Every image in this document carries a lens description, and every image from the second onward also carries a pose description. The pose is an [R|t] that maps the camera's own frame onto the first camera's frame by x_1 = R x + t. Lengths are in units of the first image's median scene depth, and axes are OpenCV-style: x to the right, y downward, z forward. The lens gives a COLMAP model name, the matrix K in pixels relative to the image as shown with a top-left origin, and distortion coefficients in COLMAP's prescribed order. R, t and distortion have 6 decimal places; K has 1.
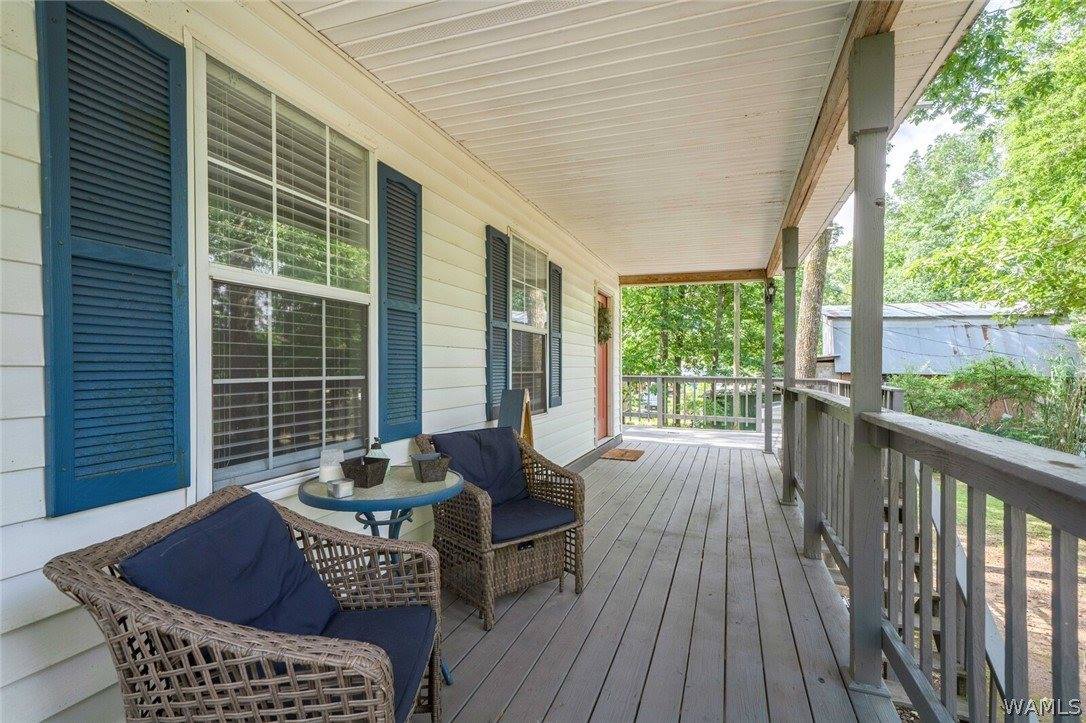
lens RADIAL K [[507.3, 0, 545.2], [0, 507.3, 373.3], [0, 0, 1]] dist [0.003838, 0.000860]
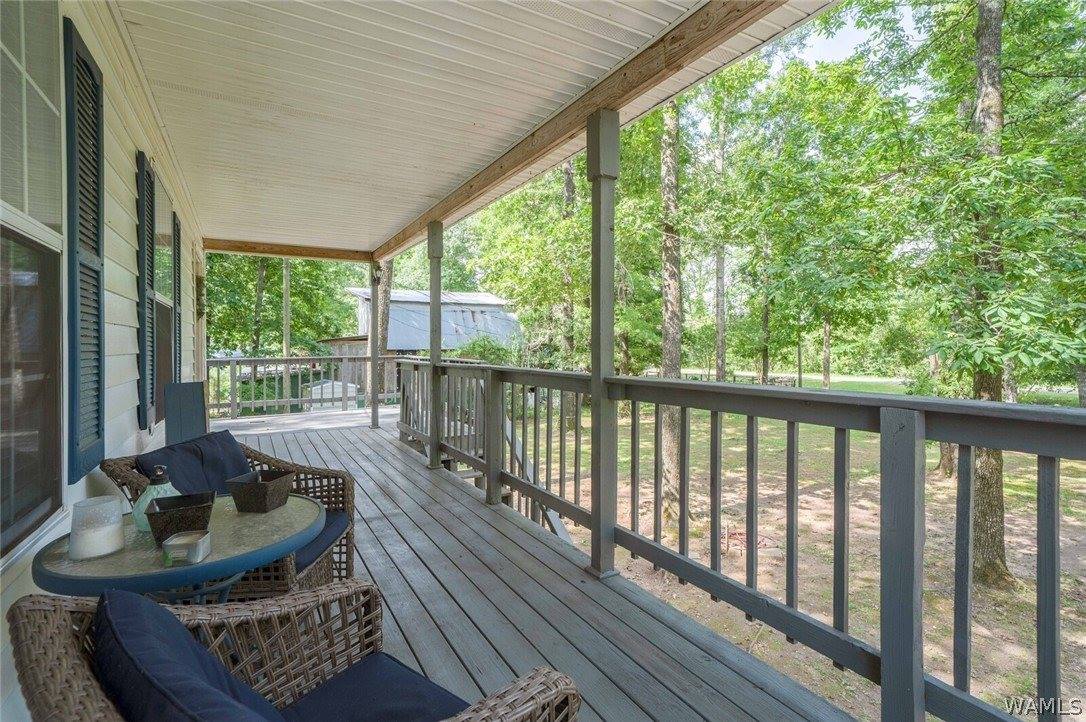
lens RADIAL K [[510.1, 0, 541.7], [0, 510.1, 347.5], [0, 0, 1]] dist [0.001027, 0.000165]
pose [[0.645168, -0.021823, 0.763729, -0.269508], [0.028907, 0.999574, 0.004143, -0.006338], [-0.763493, 0.019404, 0.645524, 0.111655]]
